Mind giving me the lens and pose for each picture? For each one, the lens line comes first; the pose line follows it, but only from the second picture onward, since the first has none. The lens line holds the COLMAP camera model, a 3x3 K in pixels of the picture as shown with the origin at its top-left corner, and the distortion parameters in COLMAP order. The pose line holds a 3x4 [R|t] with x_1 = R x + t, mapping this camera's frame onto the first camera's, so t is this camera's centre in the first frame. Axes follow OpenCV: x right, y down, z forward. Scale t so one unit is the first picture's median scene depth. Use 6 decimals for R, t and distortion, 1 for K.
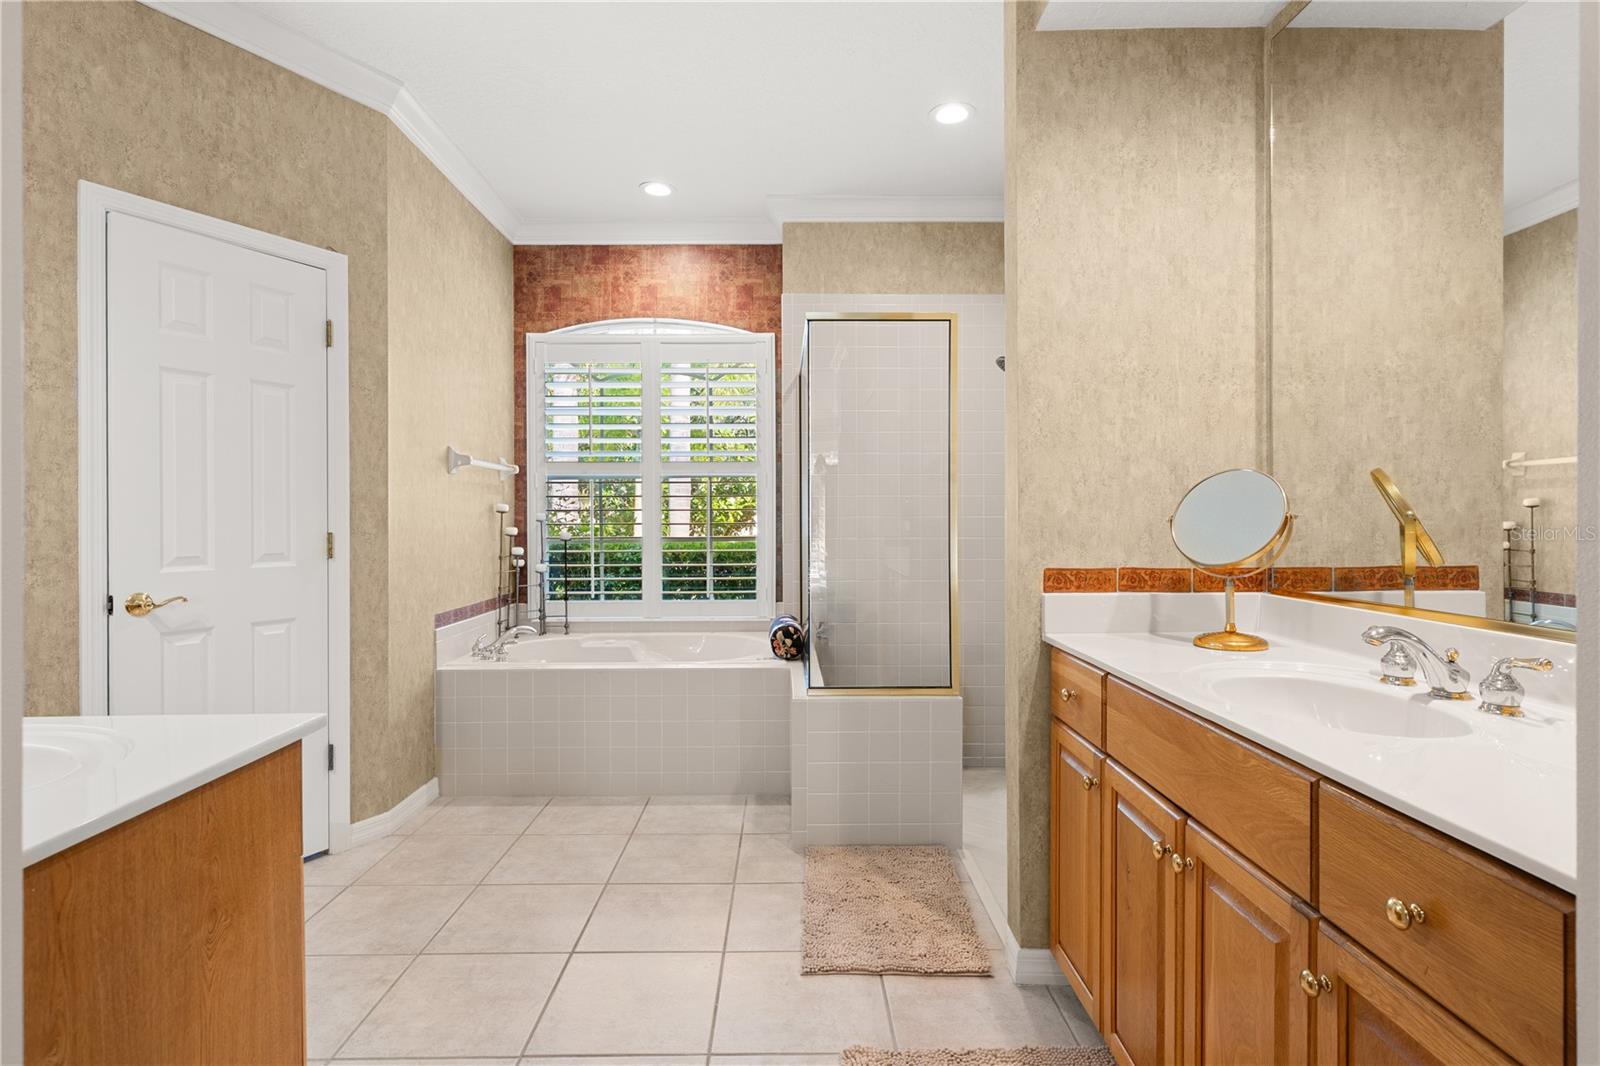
lens RADIAL K [[772.7, 0, 800.4], [0, 772.7, 528.5], [0, 0, 1]] dist [-0.000329, -0.000217]
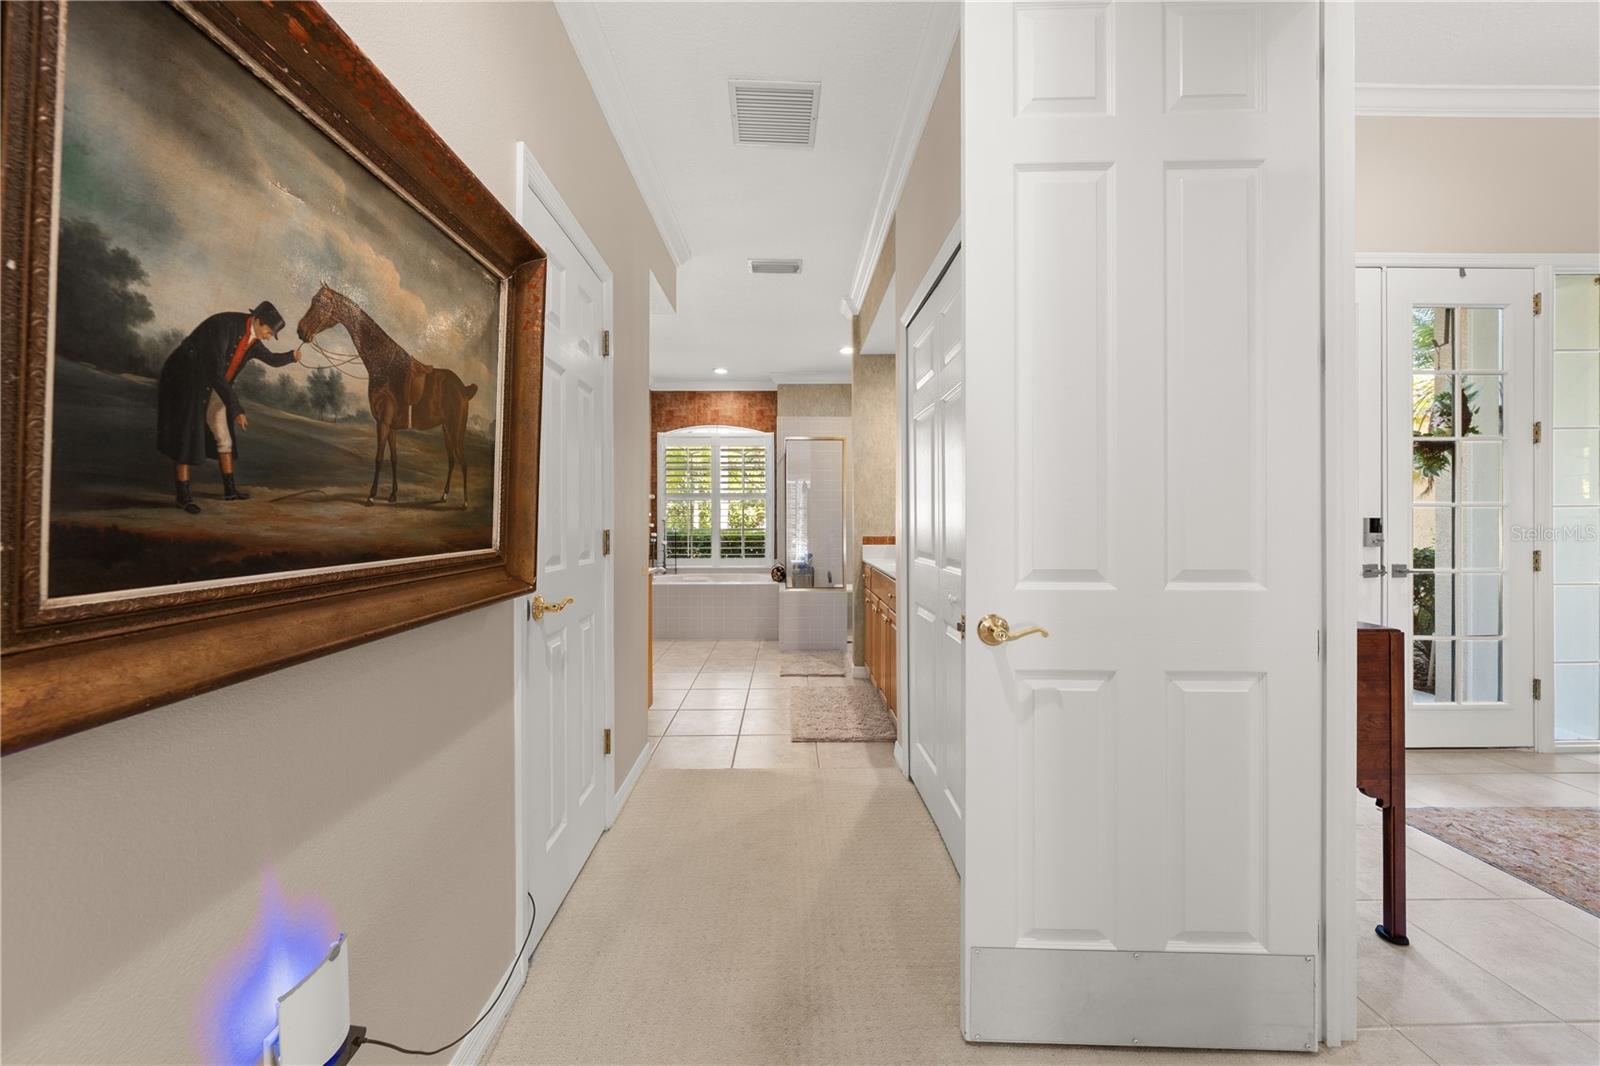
lens RADIAL K [[551.5, 0, 795.9], [0, 551.5, 520.4], [0, 0, 1]] dist [0.000044, 0.000088]
pose [[0.999997, 0.001912, -0.001174, 0.031671], [-0.001927, 0.999917, -0.012710, 0.008546], [0.001149, 0.012713, 0.999919, -0.550135]]
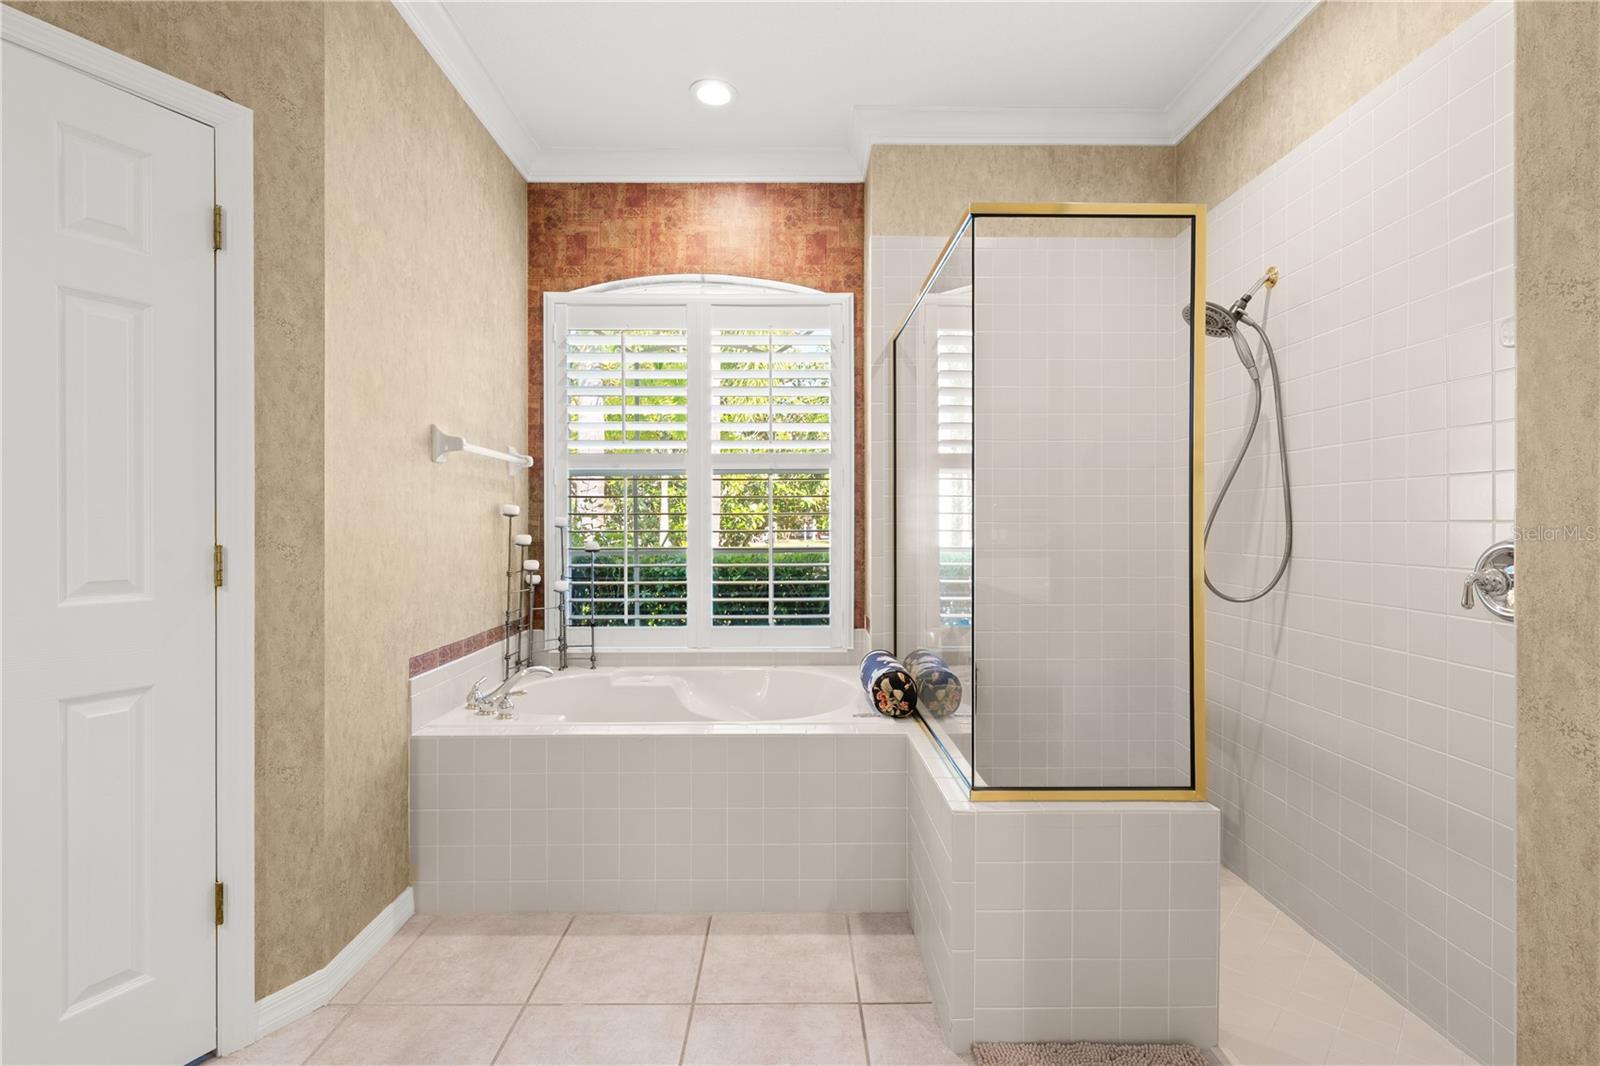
lens RADIAL K [[699.7, 0, 801.6], [0, 699.7, 535.2], [0, 0, 1]] dist [-0.003054, 0.001224]
pose [[0.999995, 0.002845, -0.001330, -0.091282], [-0.002842, 0.999994, 0.002189, -0.003680], [0.001336, -0.002185, 0.999997, 0.293265]]
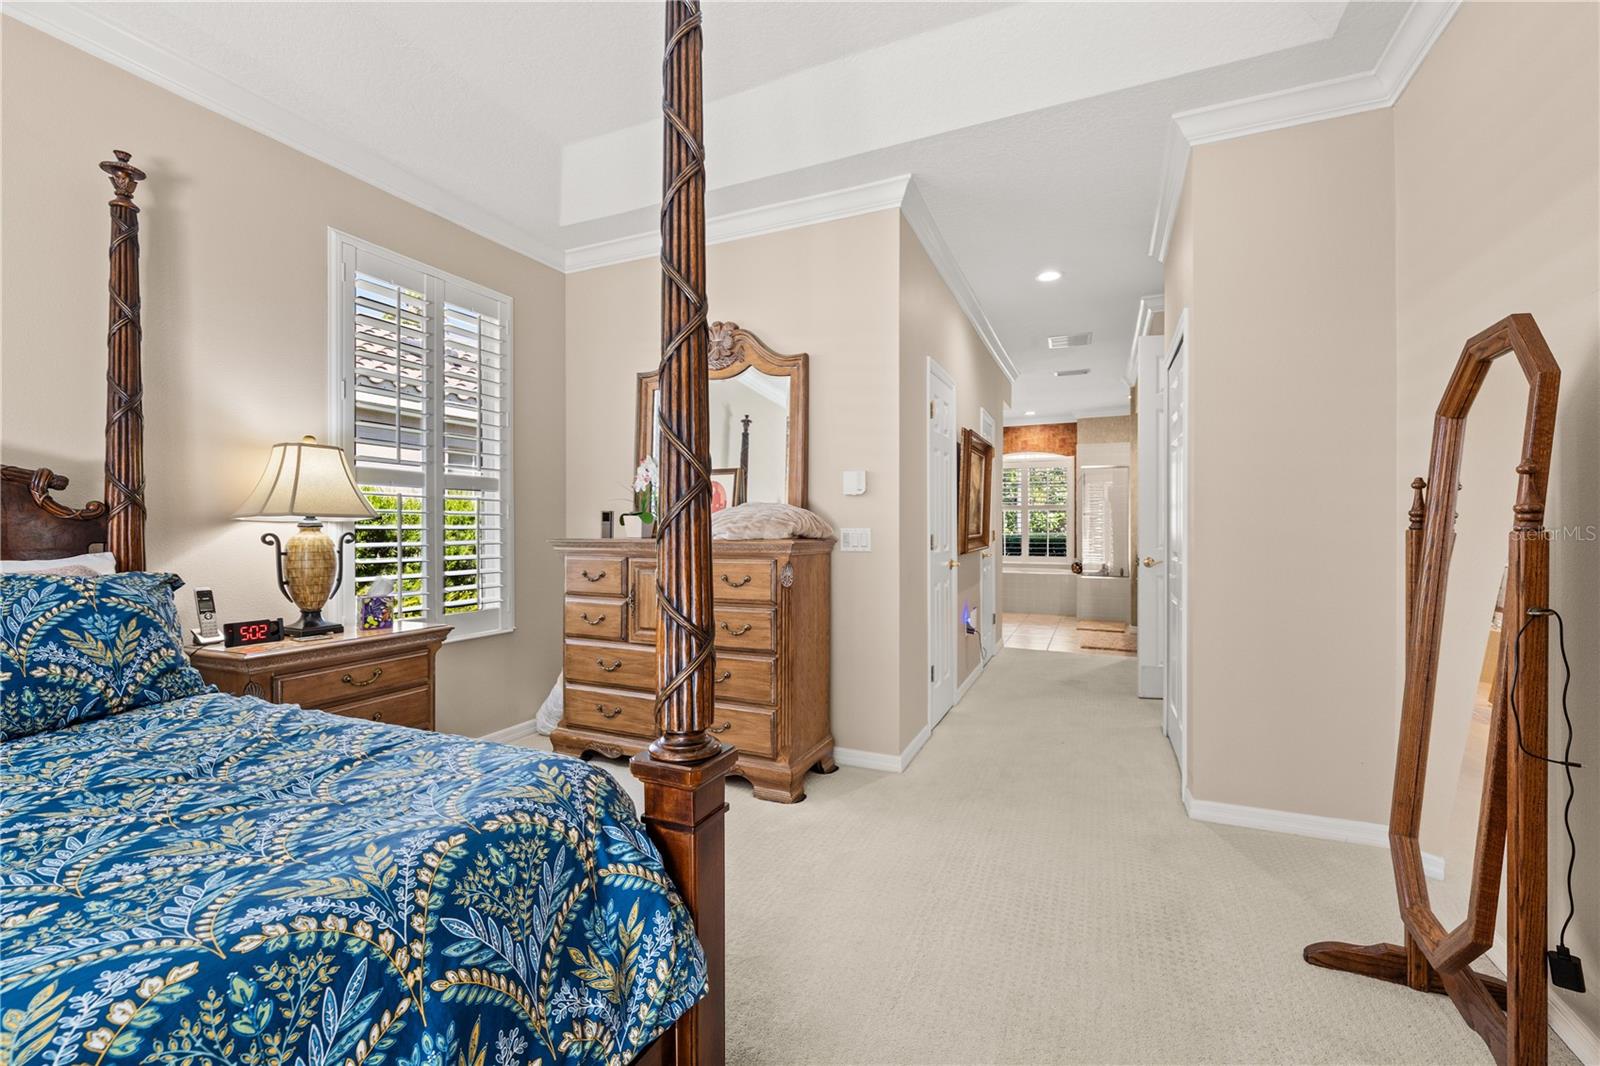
lens RADIAL K [[686.6, 0, 798.6], [0, 686.6, 535.1], [0, 0, 1]] dist [0.002655, -0.001079]
pose [[0.908532, 0.005463, -0.417779, 0.100608], [-0.006360, 0.999979, -0.000756, 0.027636], [0.417766, 0.003344, 0.908548, -1.638609]]
